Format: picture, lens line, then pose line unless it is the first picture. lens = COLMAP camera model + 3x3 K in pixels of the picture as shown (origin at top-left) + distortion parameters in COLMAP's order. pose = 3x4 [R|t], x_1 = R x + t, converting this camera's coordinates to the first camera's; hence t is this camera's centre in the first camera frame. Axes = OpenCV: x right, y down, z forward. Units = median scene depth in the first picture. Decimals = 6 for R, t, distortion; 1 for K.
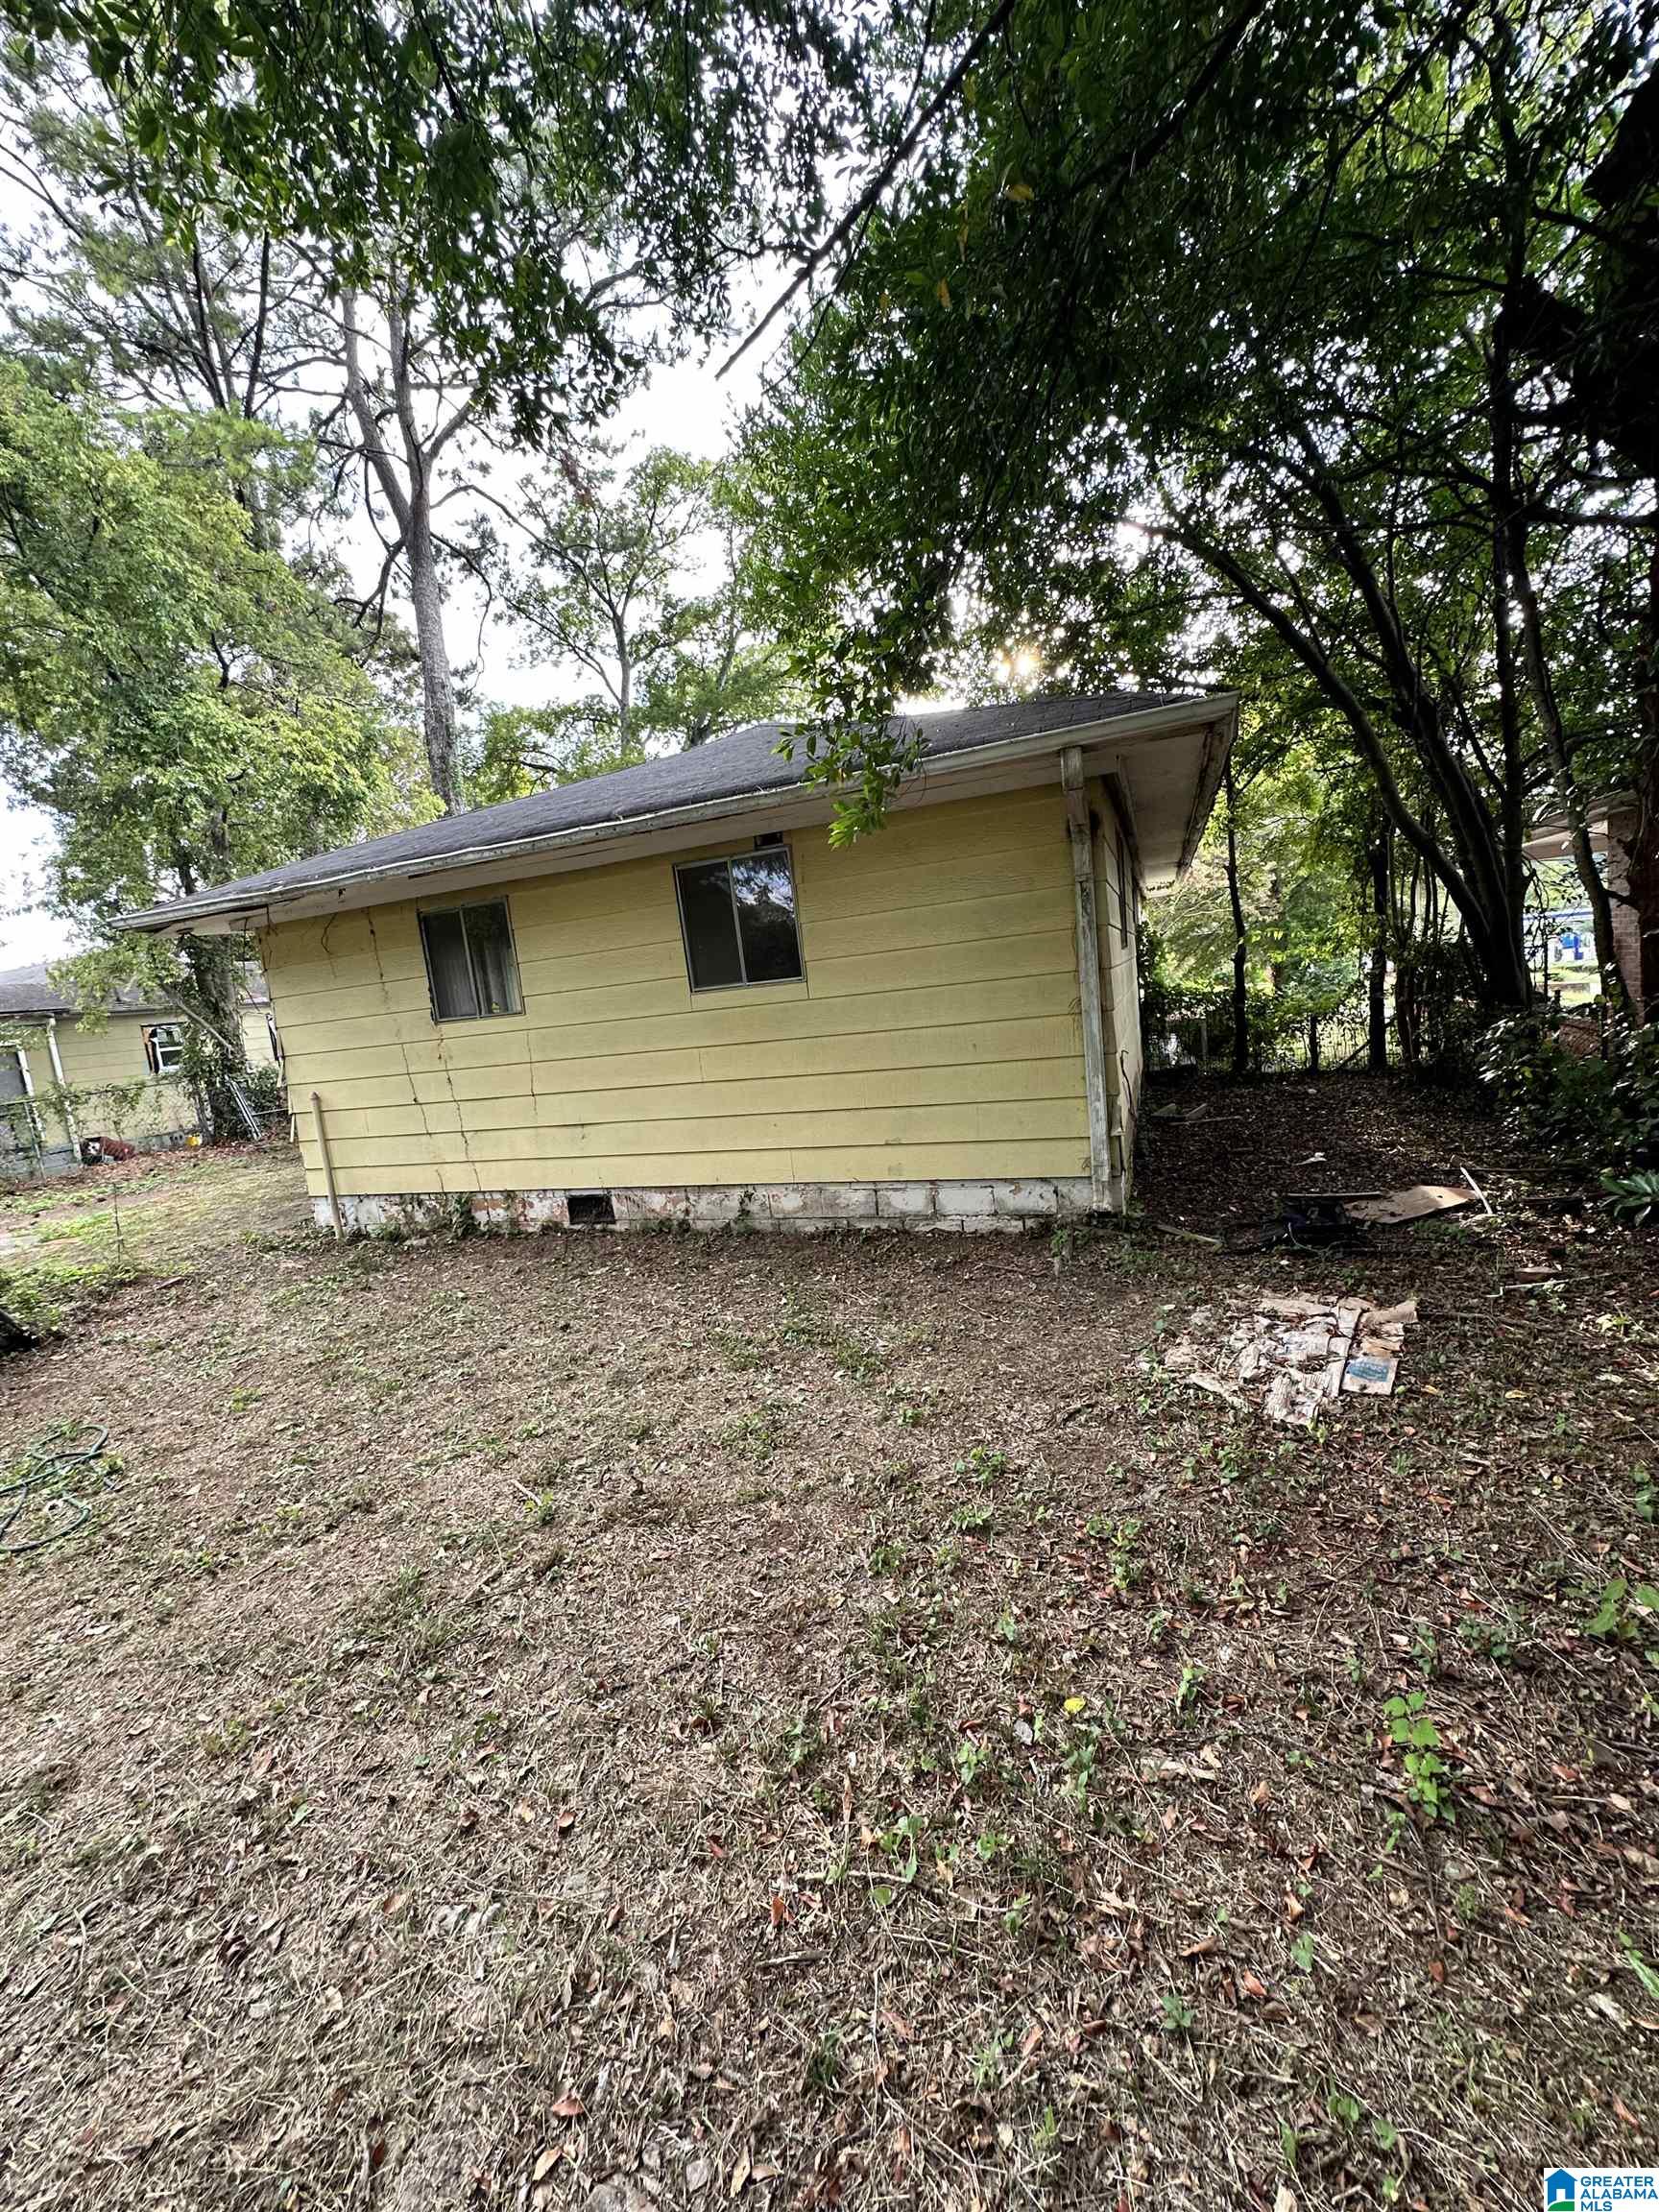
lens RADIAL K [[878.9, 0, 829.5], [0, 878.9, 1106.0], [0, 0, 1]] dist [-0.003116, -0.000067]
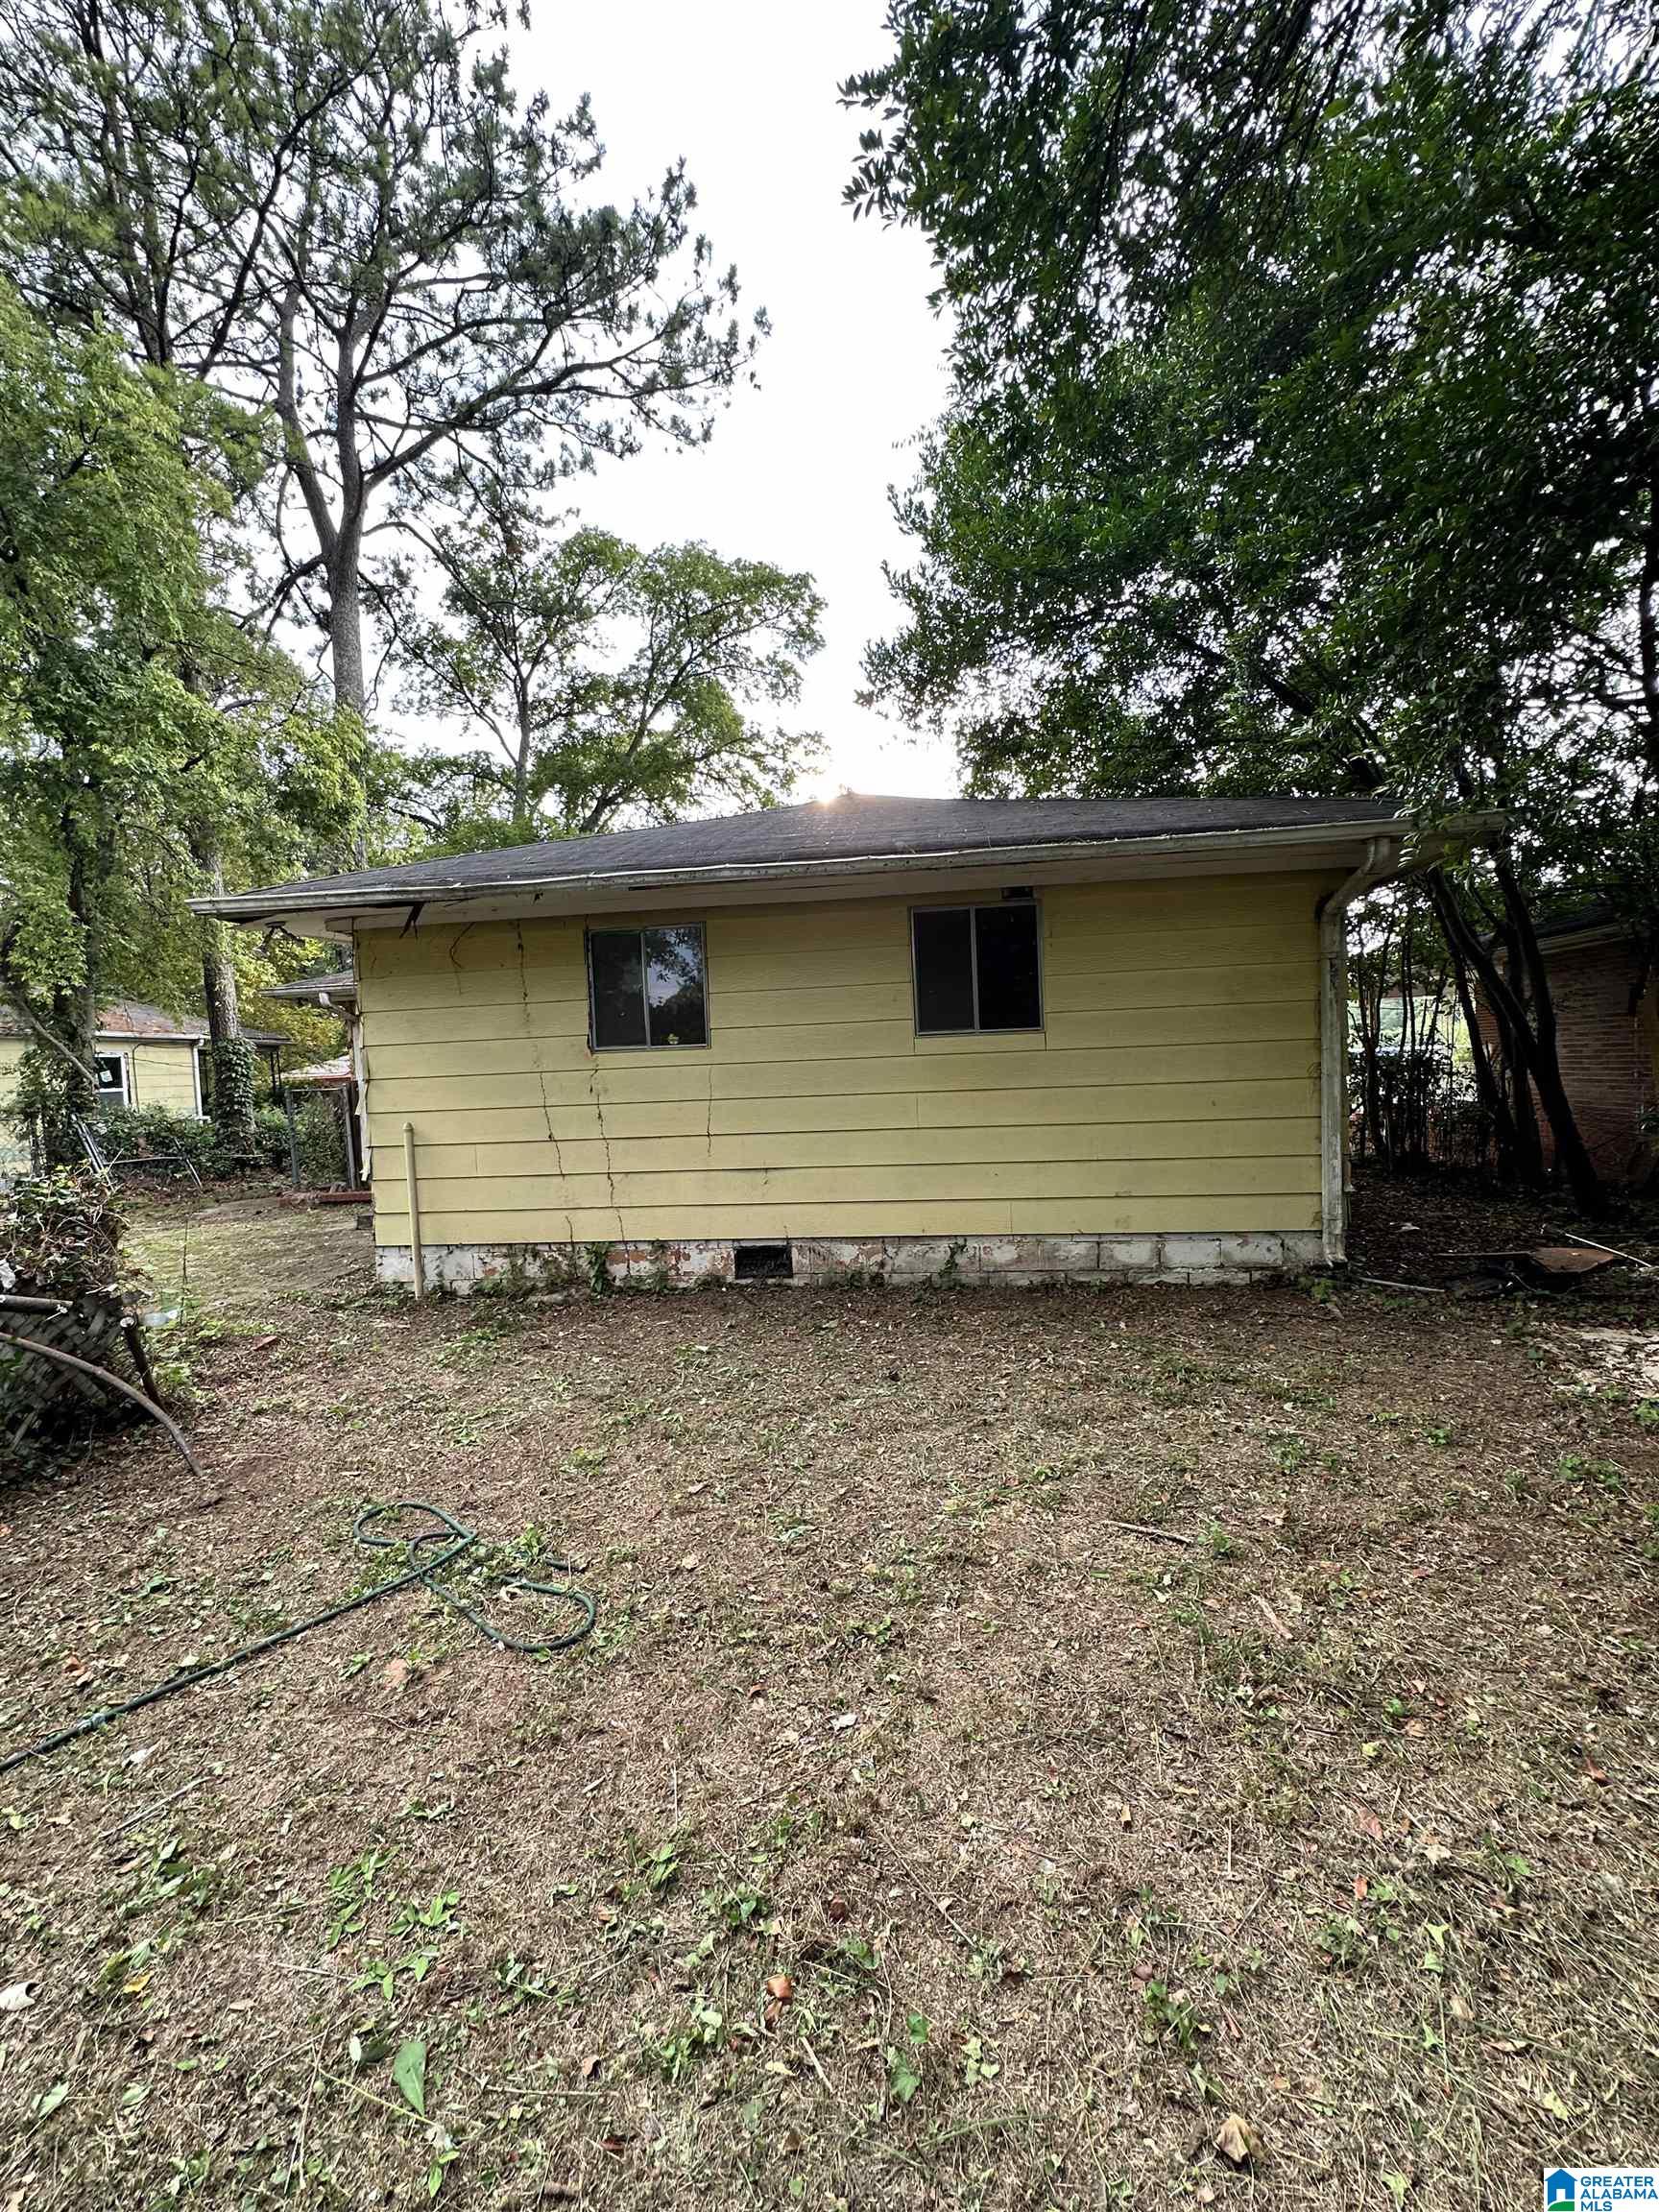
lens RADIAL K [[878.9, 0, 829.5], [0, 878.9, 1106.0], [0, 0, 1]] dist [-0.003116, -0.000067]
pose [[0.971103, 0.059362, 0.231163, -0.447365], [-0.034256, 0.993214, -0.111146, 0.057588], [-0.236192, 0.100015, 0.966546, 0.077674]]
